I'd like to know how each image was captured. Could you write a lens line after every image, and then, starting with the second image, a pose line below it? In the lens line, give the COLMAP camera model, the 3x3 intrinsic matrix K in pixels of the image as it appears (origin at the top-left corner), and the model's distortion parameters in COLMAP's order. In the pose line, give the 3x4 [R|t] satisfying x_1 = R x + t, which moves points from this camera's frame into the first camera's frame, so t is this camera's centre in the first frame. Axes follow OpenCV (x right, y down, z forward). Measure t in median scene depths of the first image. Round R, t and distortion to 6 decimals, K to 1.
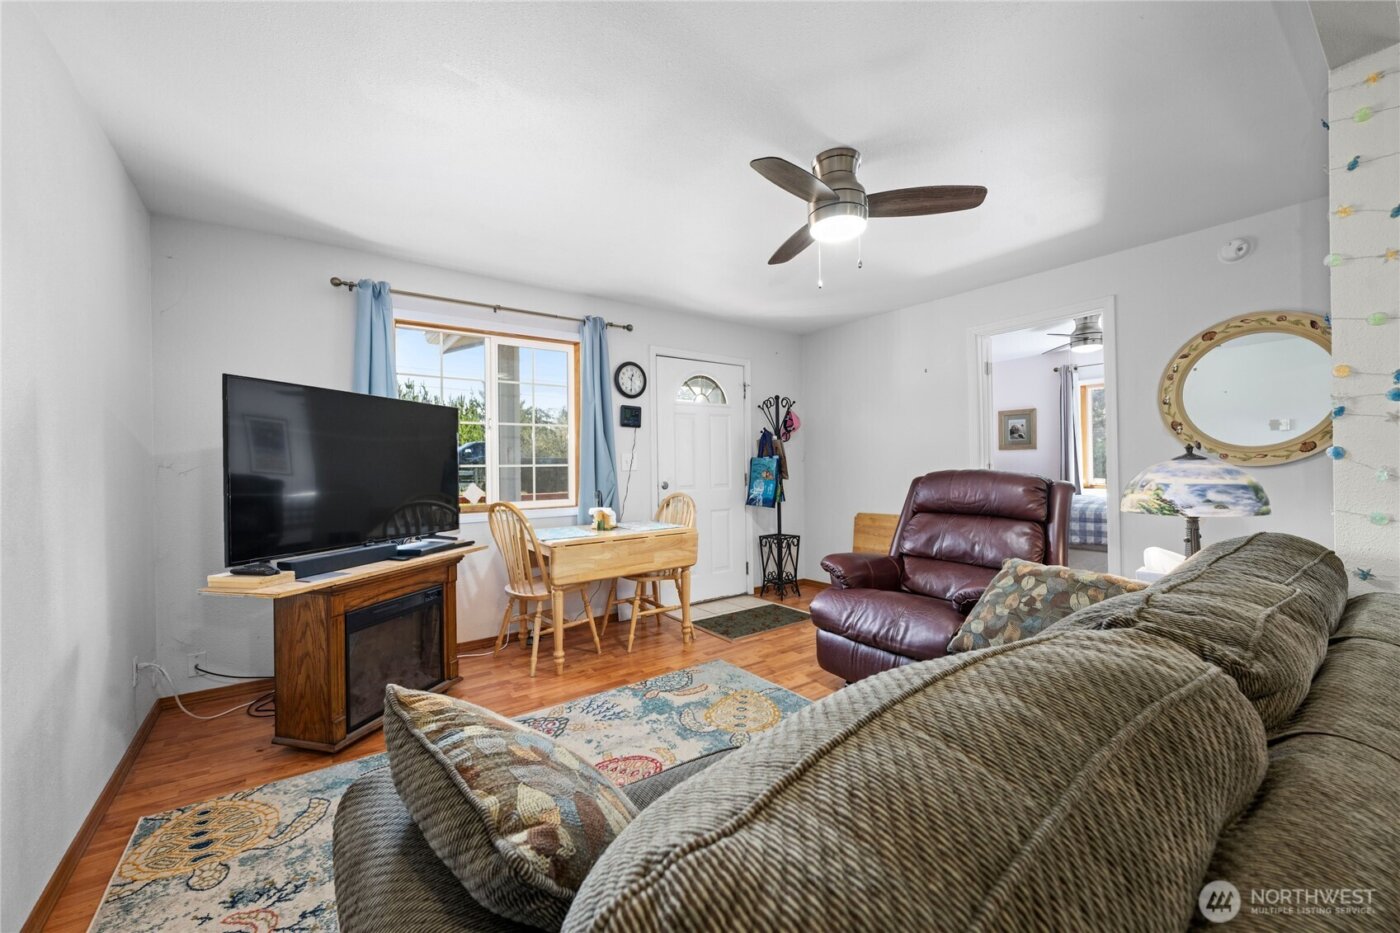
lens RADIAL K [[555.4, 0, 700.0], [0, 555.4, 466.5], [0, 0, 1]] dist [-0.000355, -0.000038]
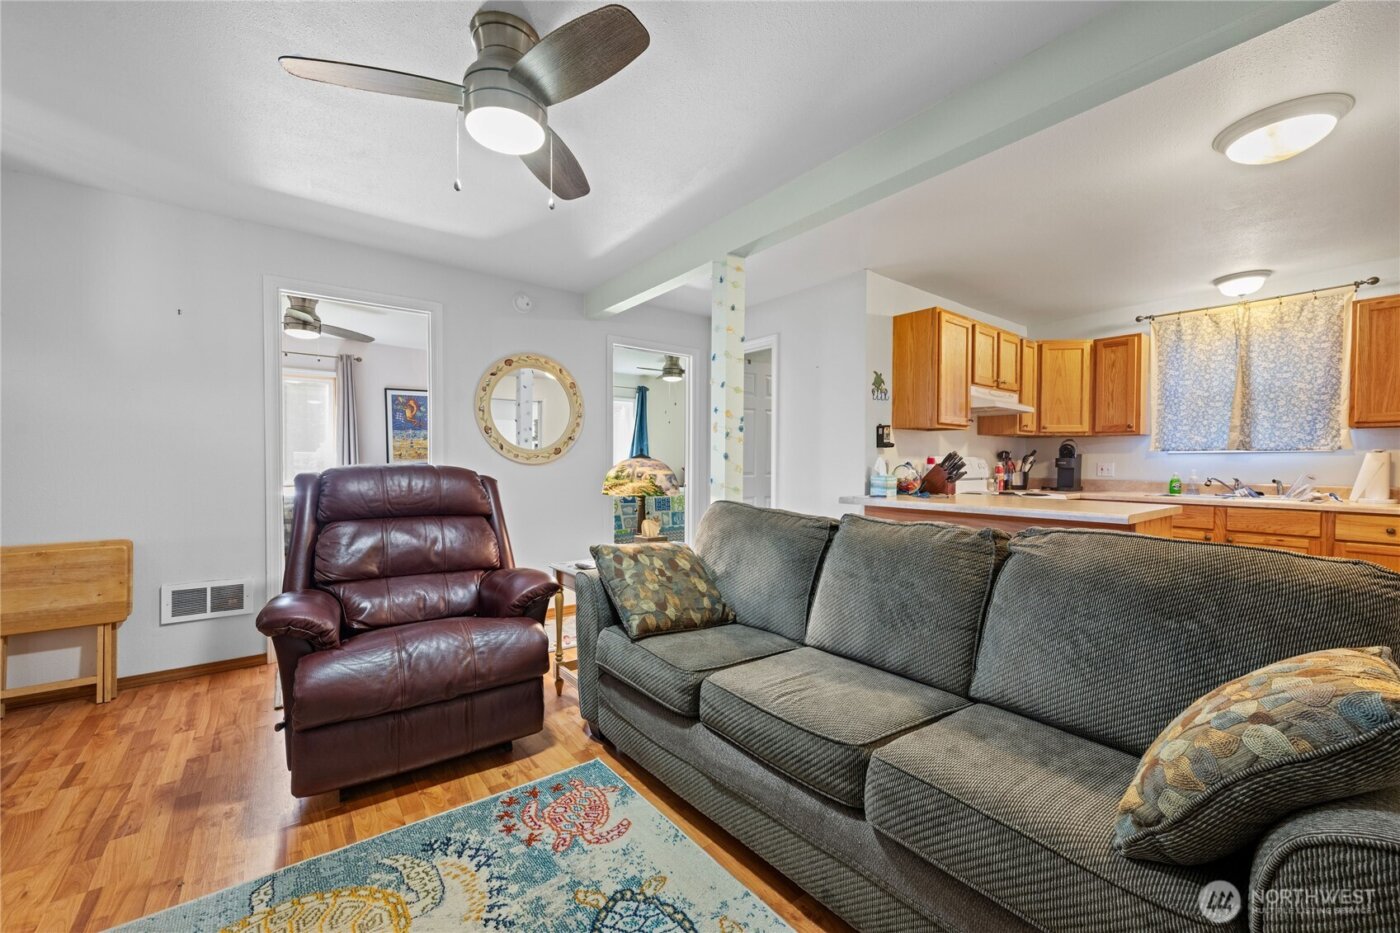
lens RADIAL K [[555.4, 0, 700.0], [0, 555.4, 466.5], [0, 0, 1]] dist [-0.000355, -0.000038]
pose [[-0.021946, 0.008532, 0.999723, -0.357179], [-0.007037, 0.999937, -0.008688, 0.013591], [-0.999734, -0.007226, -0.021884, 0.552603]]
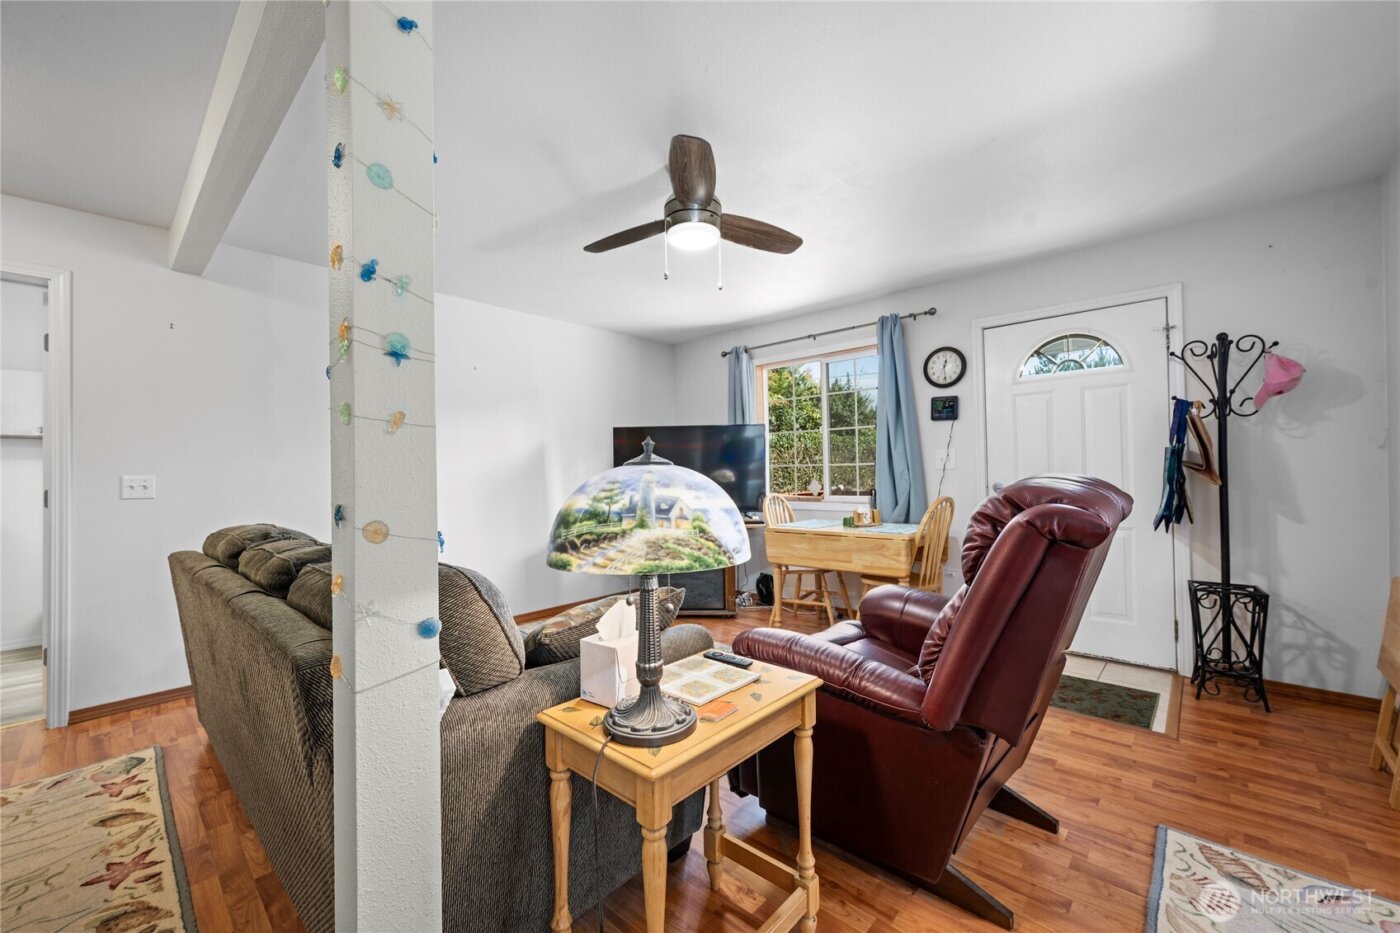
lens RADIAL K [[555.4, 0, 700.0], [0, 555.4, 466.5], [0, 0, 1]] dist [-0.000355, -0.000038]
pose [[0.191806, 0.001866, -0.981431, 0.905779], [0.016016, 0.999859, 0.005031, -0.010065], [0.981302, -0.016683, 0.191749, 0.591607]]
